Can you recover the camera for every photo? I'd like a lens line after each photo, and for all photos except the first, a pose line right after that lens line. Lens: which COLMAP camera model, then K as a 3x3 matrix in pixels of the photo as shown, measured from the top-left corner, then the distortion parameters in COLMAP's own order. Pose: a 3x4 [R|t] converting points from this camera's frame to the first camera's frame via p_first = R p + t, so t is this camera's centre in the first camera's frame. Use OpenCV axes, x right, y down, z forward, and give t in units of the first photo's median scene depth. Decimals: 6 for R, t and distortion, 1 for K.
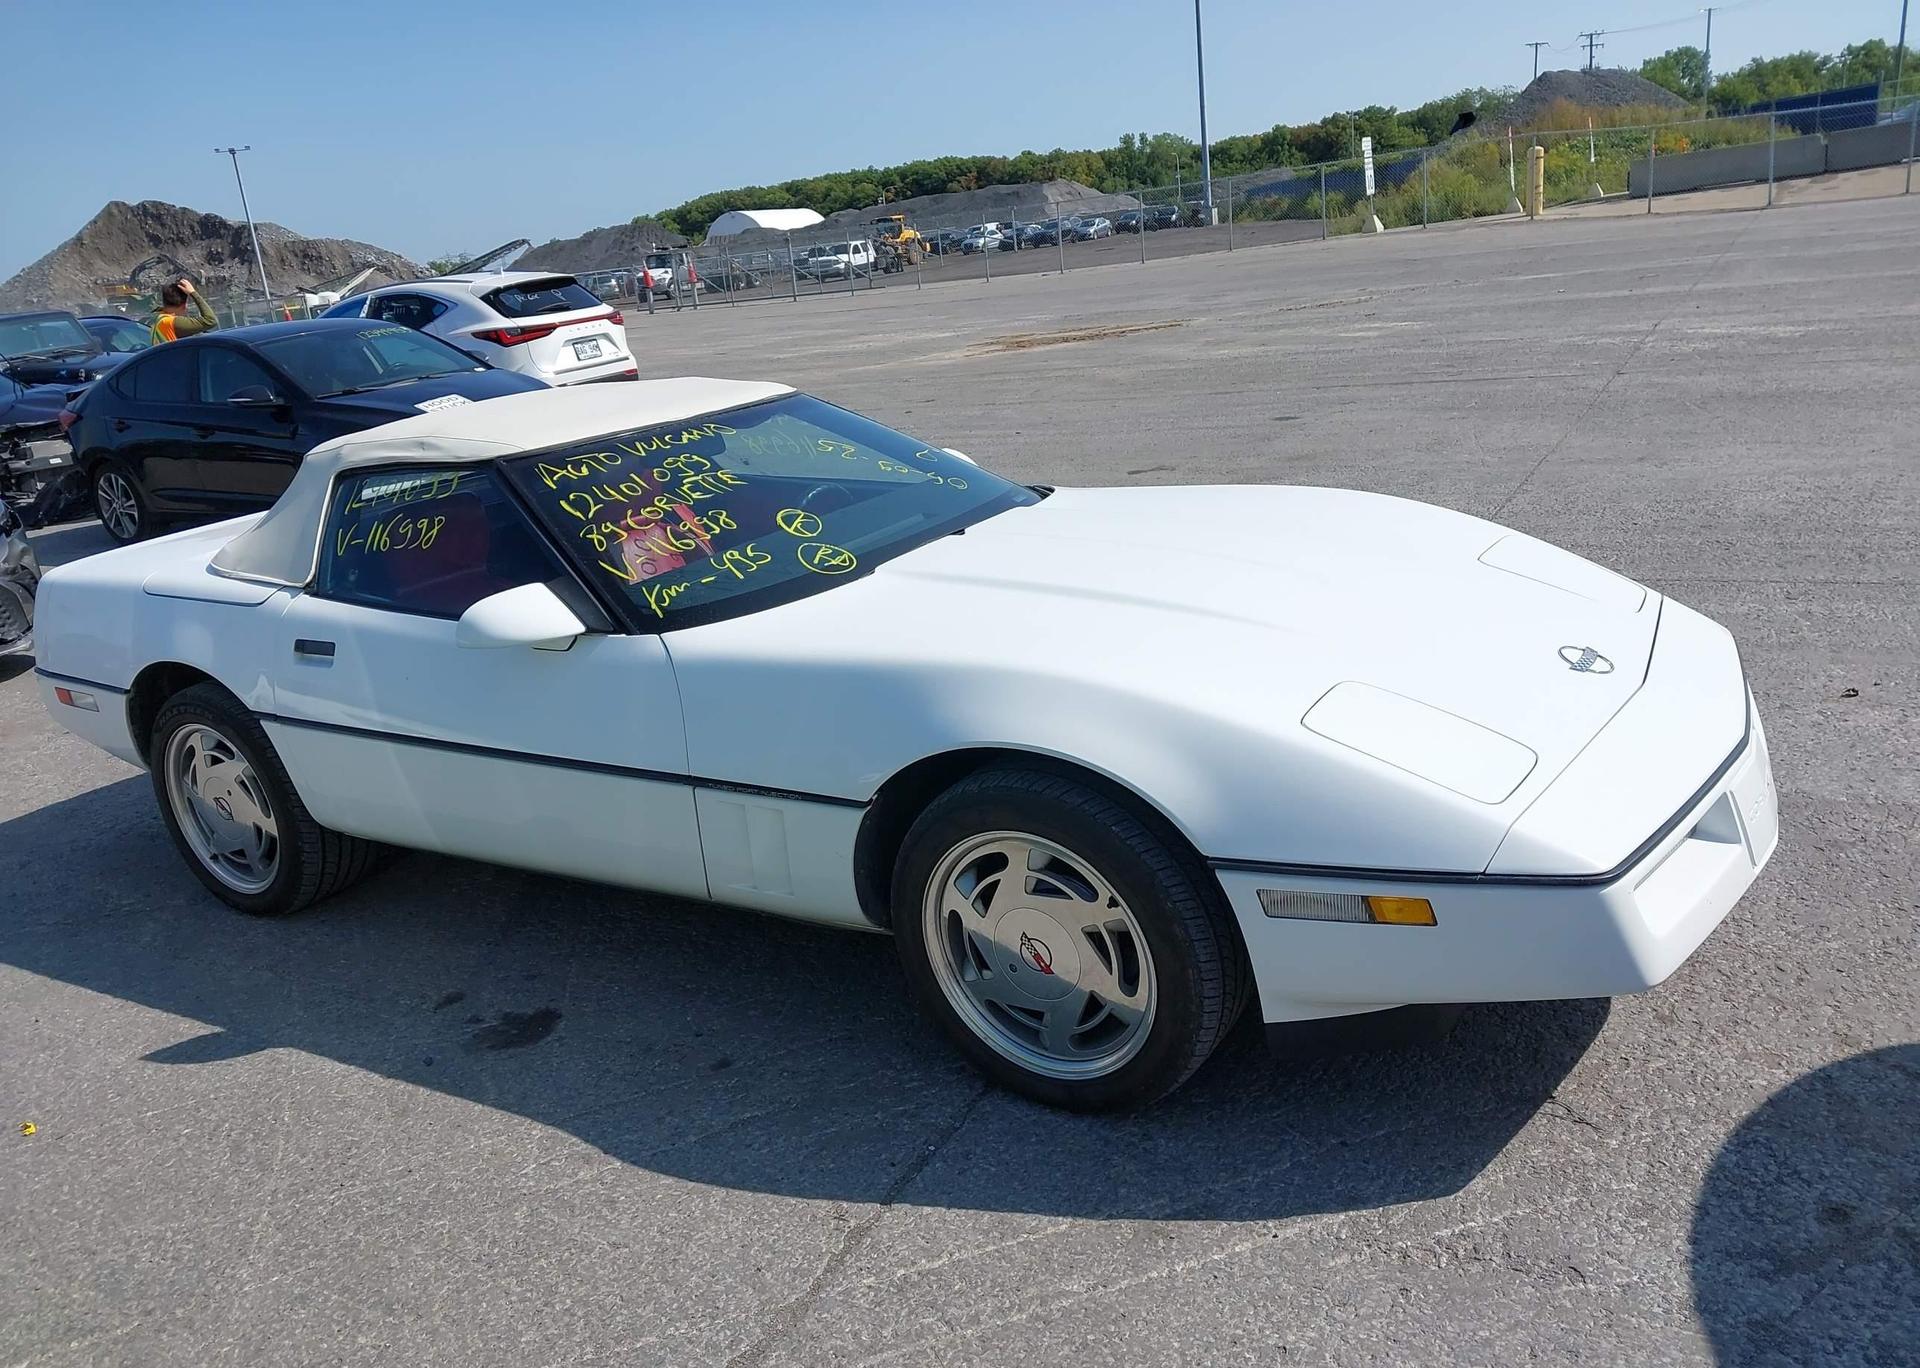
lens RADIAL K [[1516.7, 0, 951.8], [0, 1516.7, 701.6], [0, 0, 1]] dist [0.013965, -0.011887]
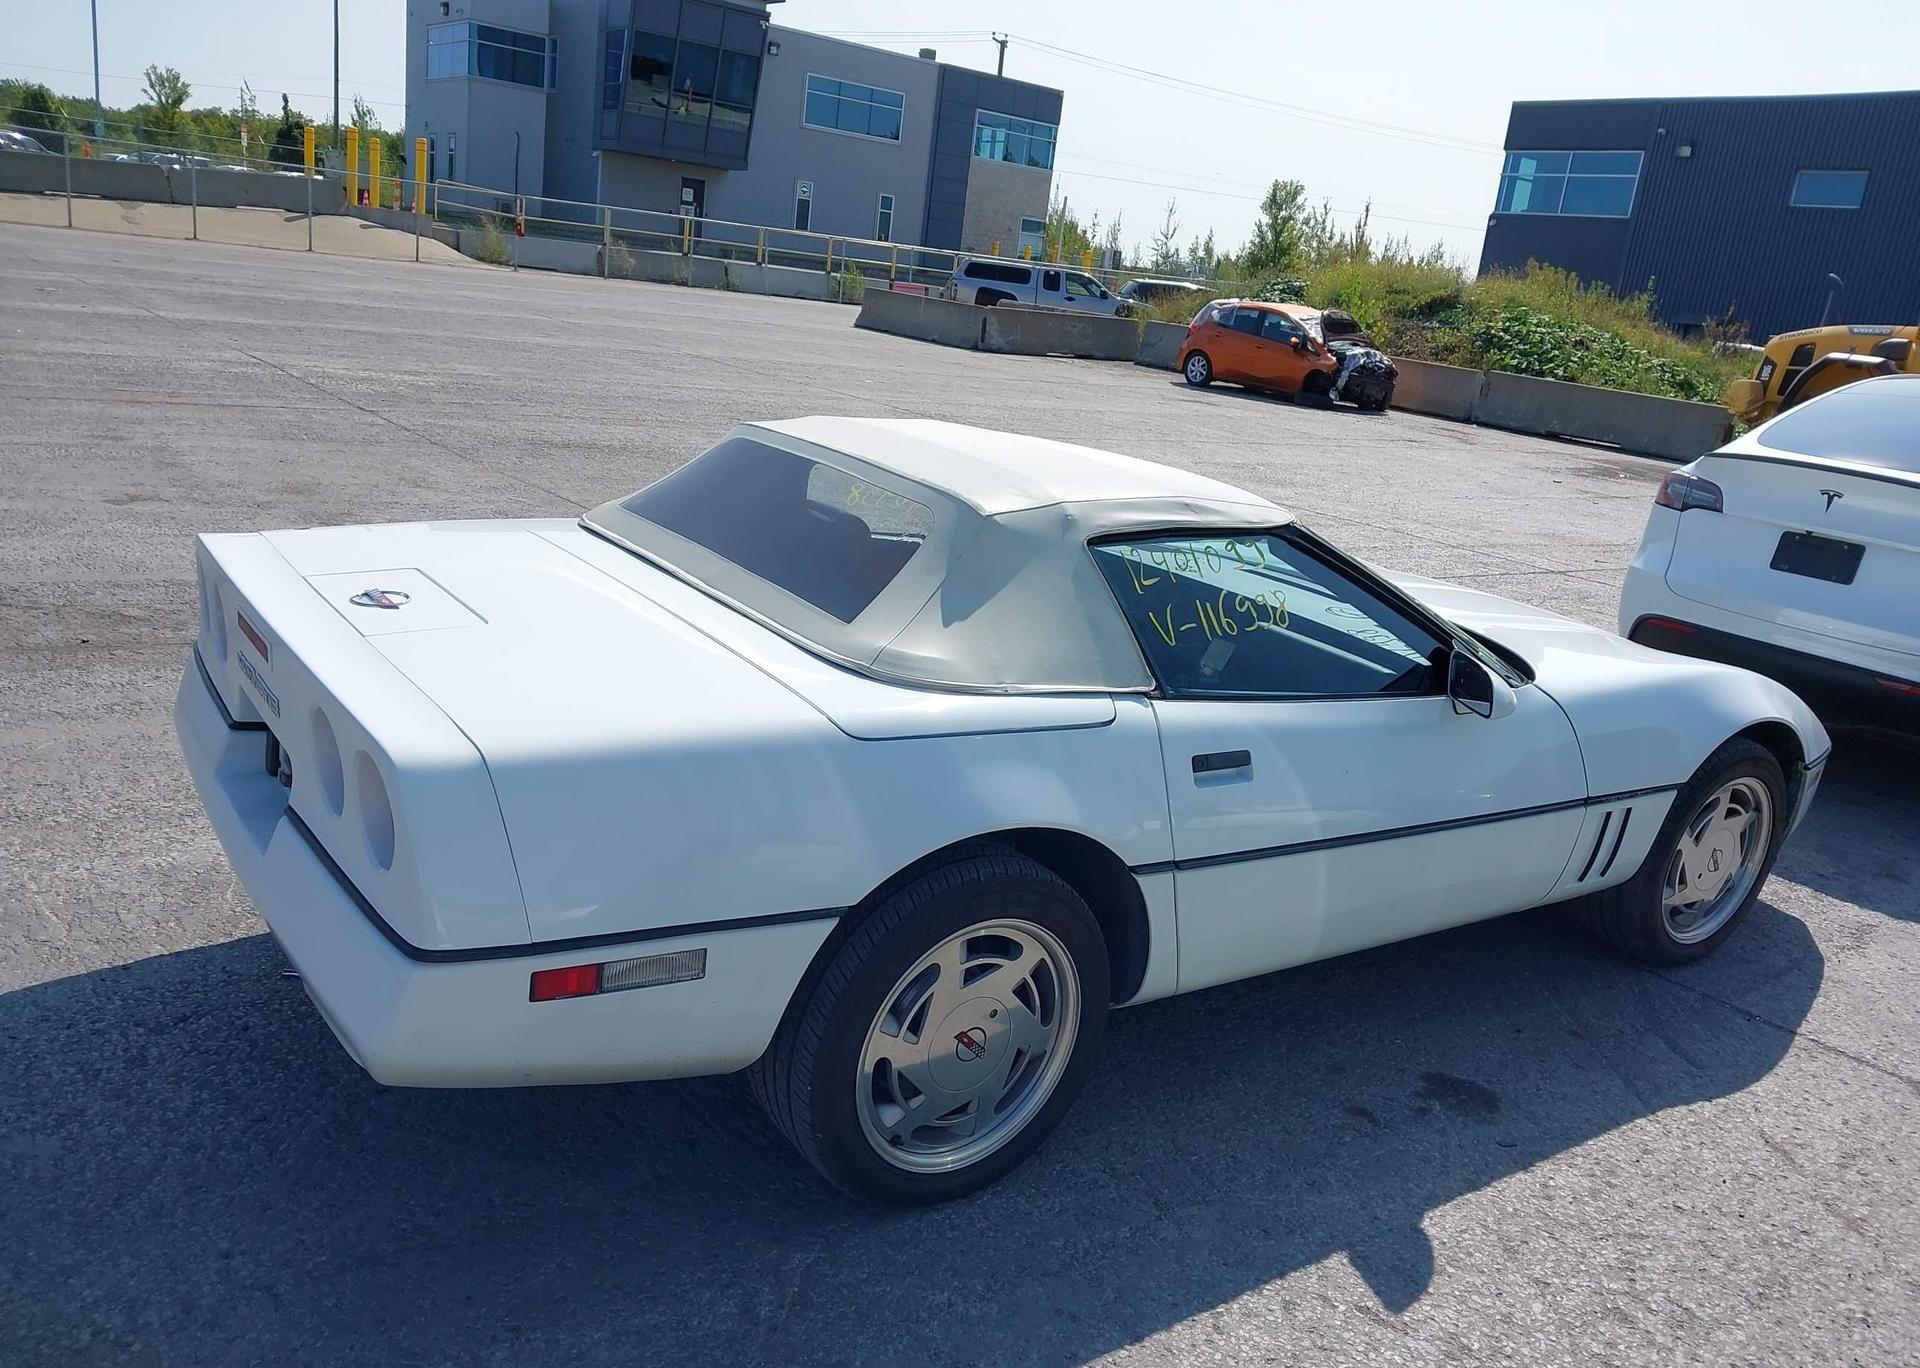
lens RADIAL K [[1516.7, 0, 947.5], [0, 1516.7, 681.9], [0, 0, 1]] dist [0.013965, -0.011887]
pose [[0.371156, -0.097373, 0.923451, -1.174540], [0.119912, 0.991186, 0.056319, -0.135806], [-0.920795, 0.089830, 0.379561, 0.809390]]
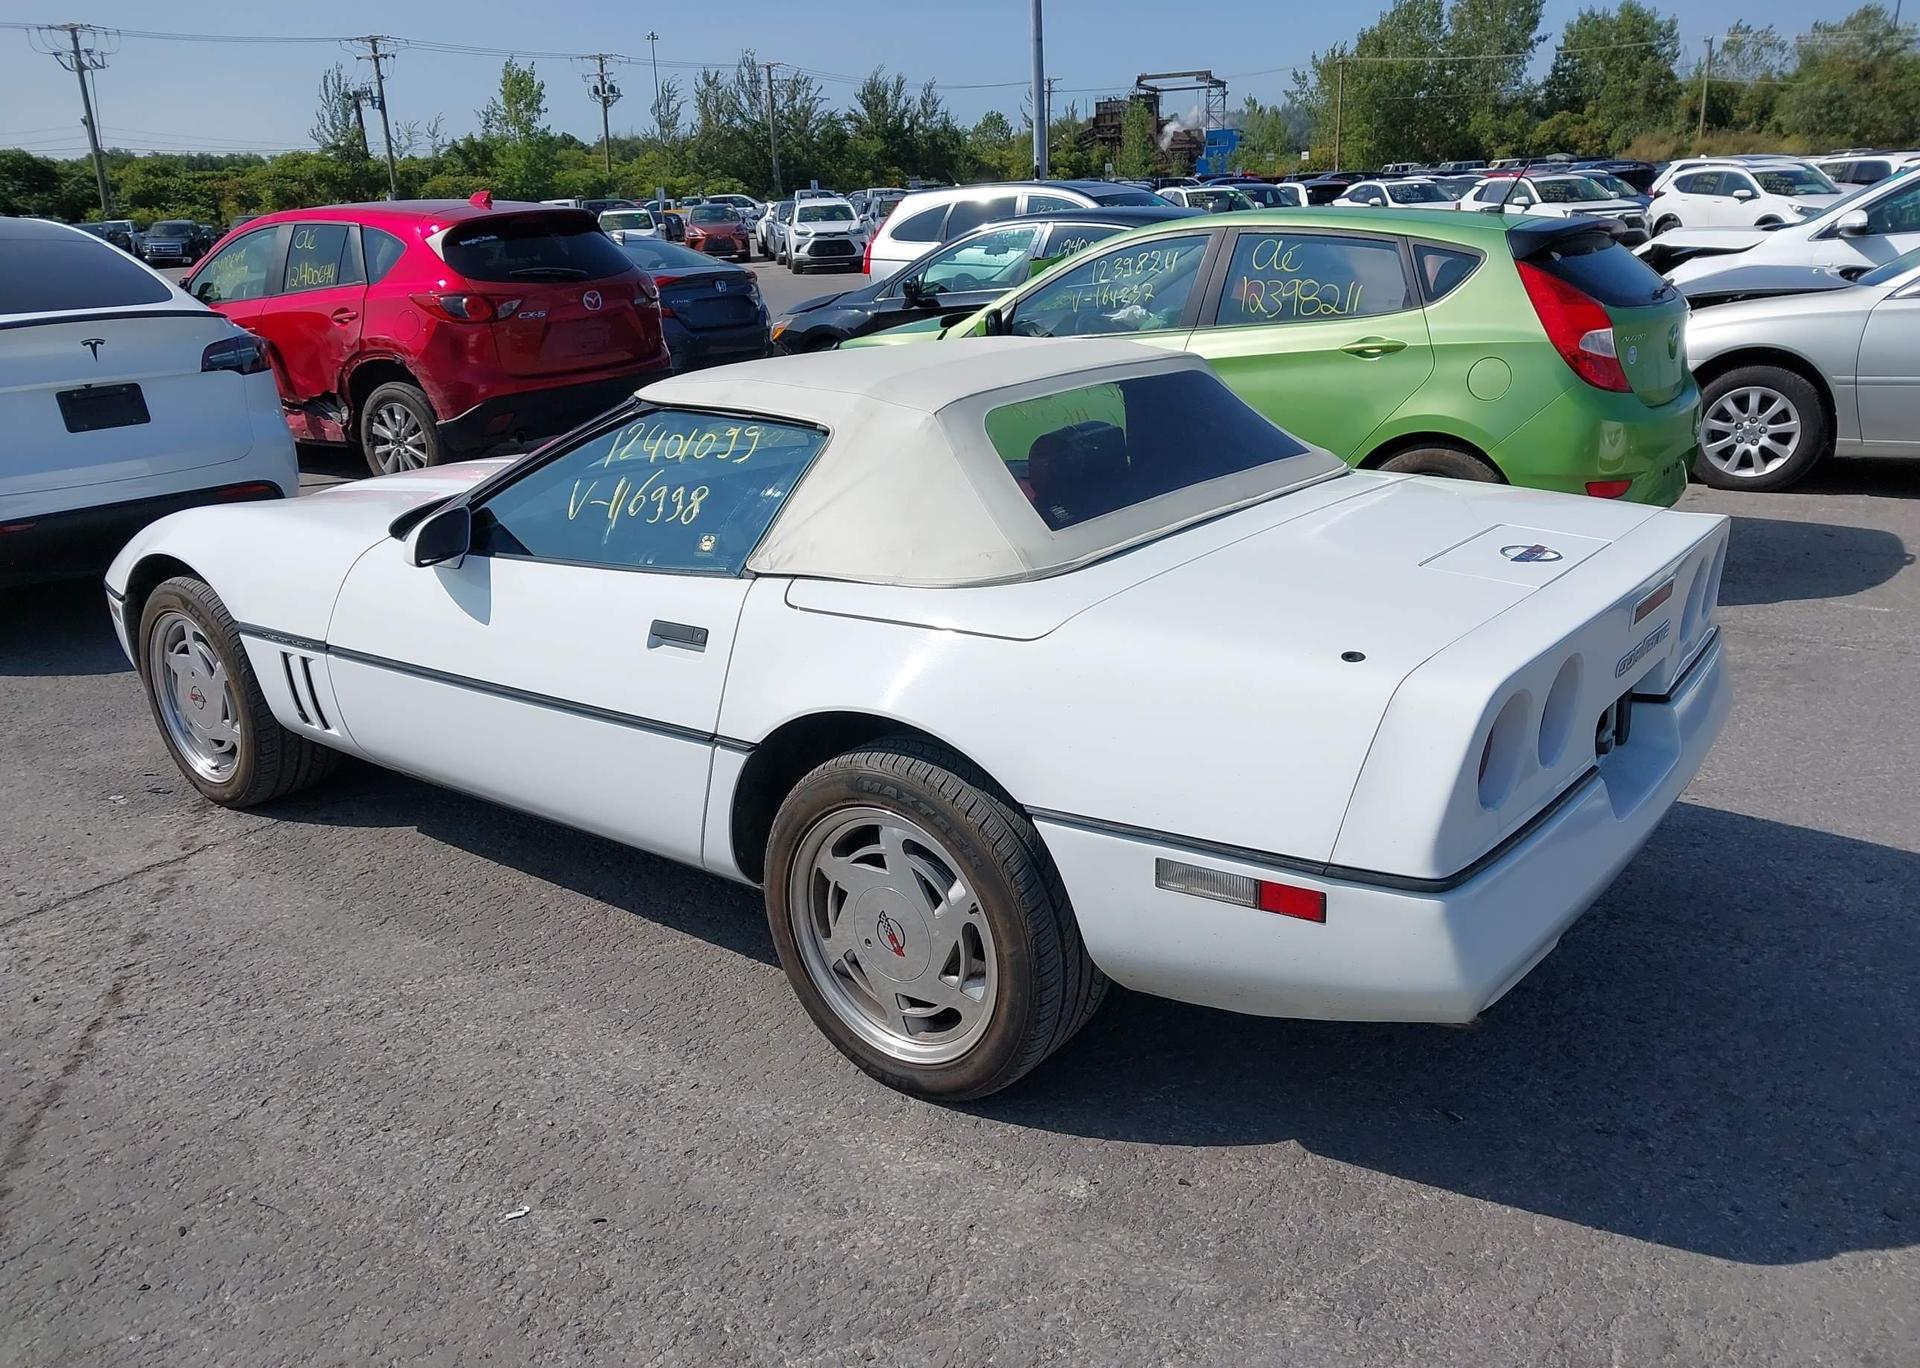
lens RADIAL K [[1516.7, 0, 932.9], [0, 1516.7, 706.1], [0, 0, 1]] dist [0.013965, -0.011887]
pose [[-0.985204, 0.102068, 0.137675, -0.403698], [0.162603, 0.810514, 0.562697, -0.566726], [-0.054154, 0.576758, -0.815118, 1.991423]]
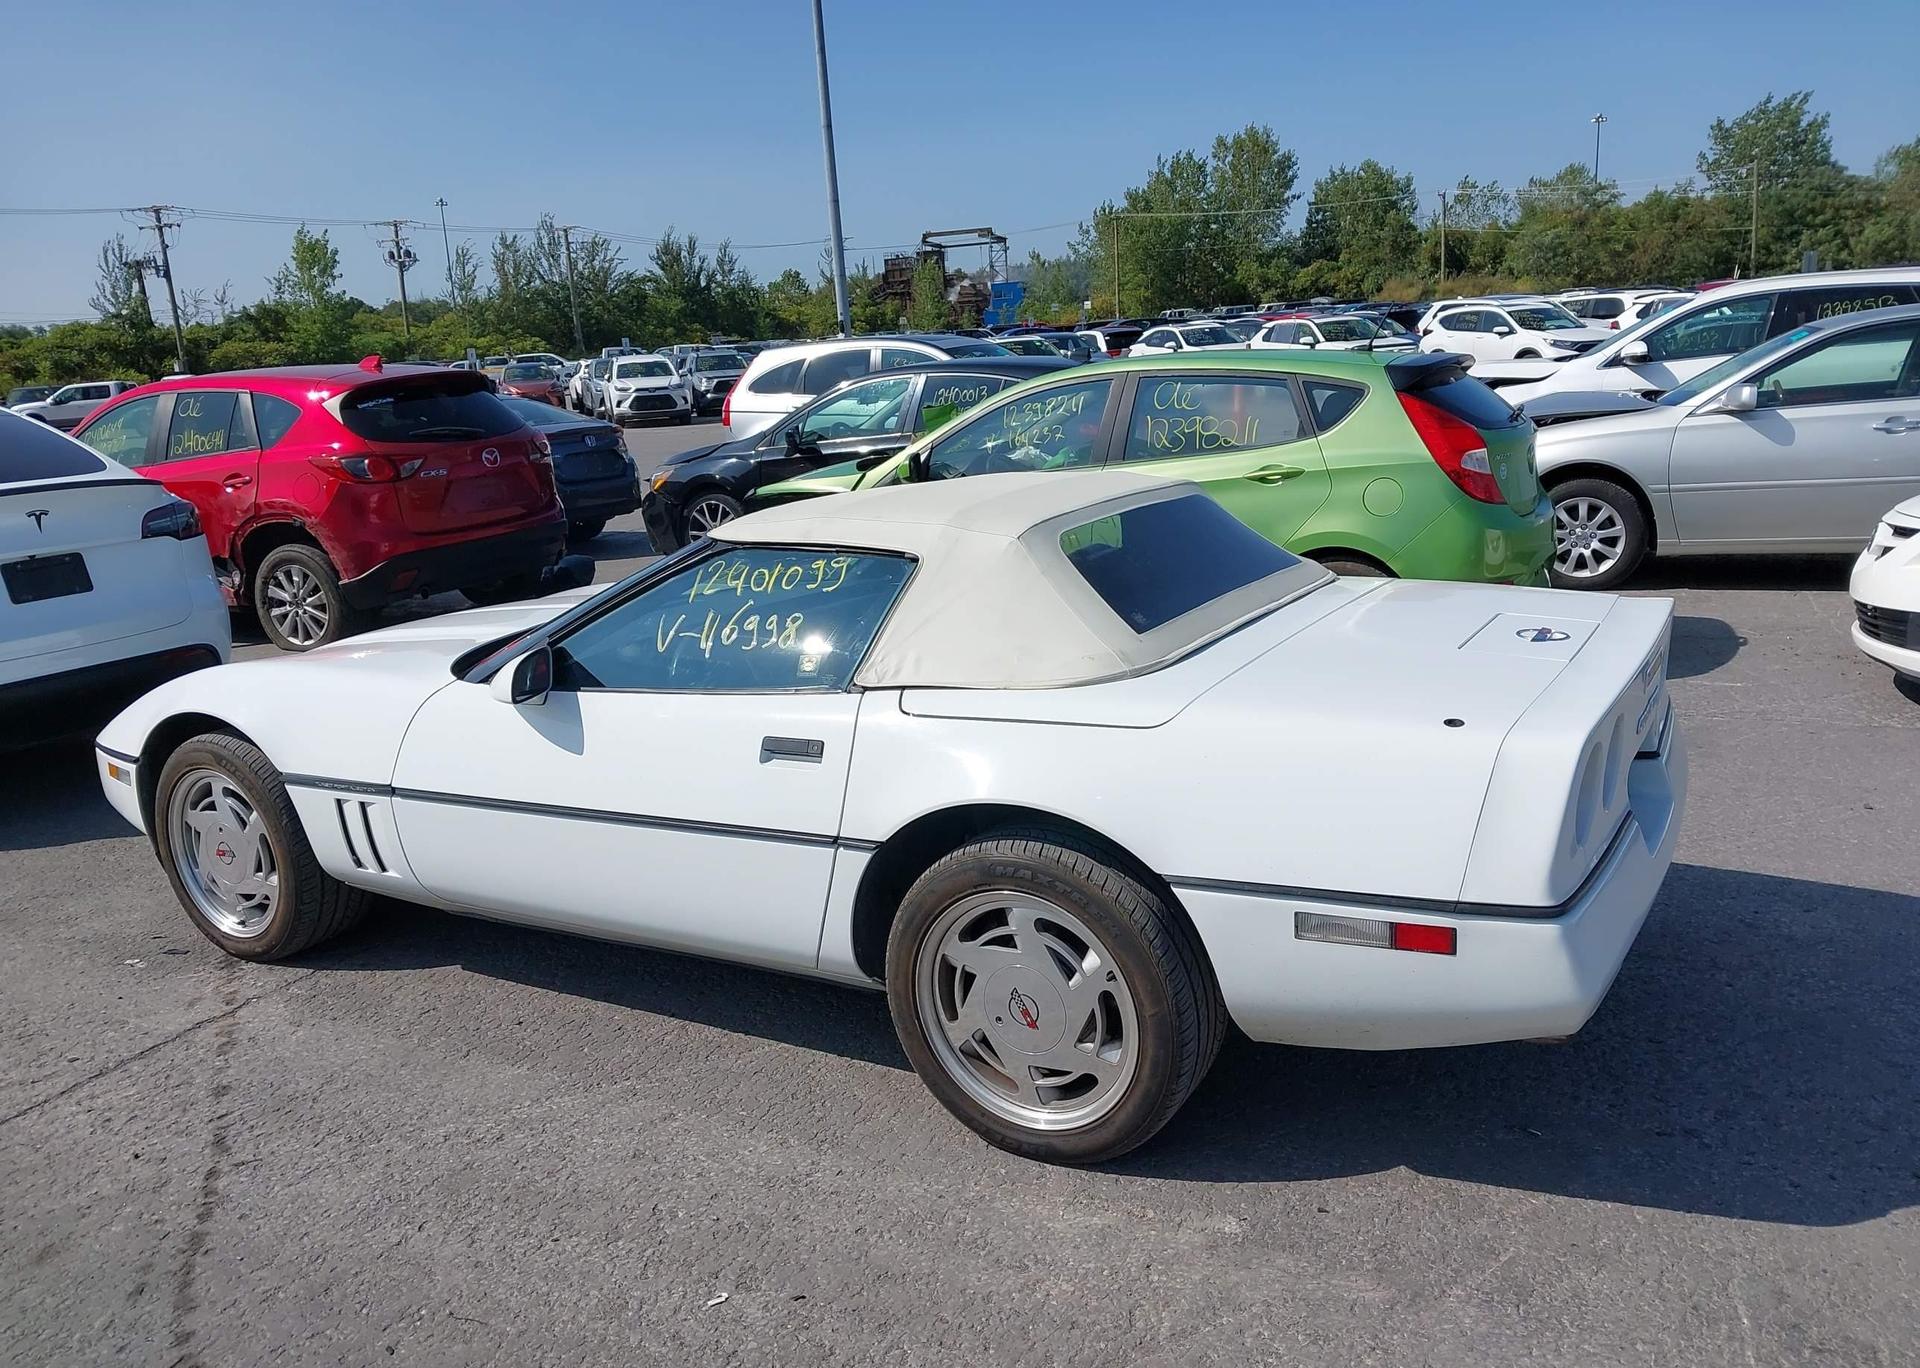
lens RADIAL K [[1516.7, 0, 937.6], [0, 1516.7, 705.2], [0, 0, 1]] dist [0.013965, -0.011887]
pose [[-0.985825, 0.167686, 0.005465, -0.258961], [0.147501, 0.850715, 0.504507, -0.612079], [0.079950, 0.498162, -0.863390, 2.062266]]
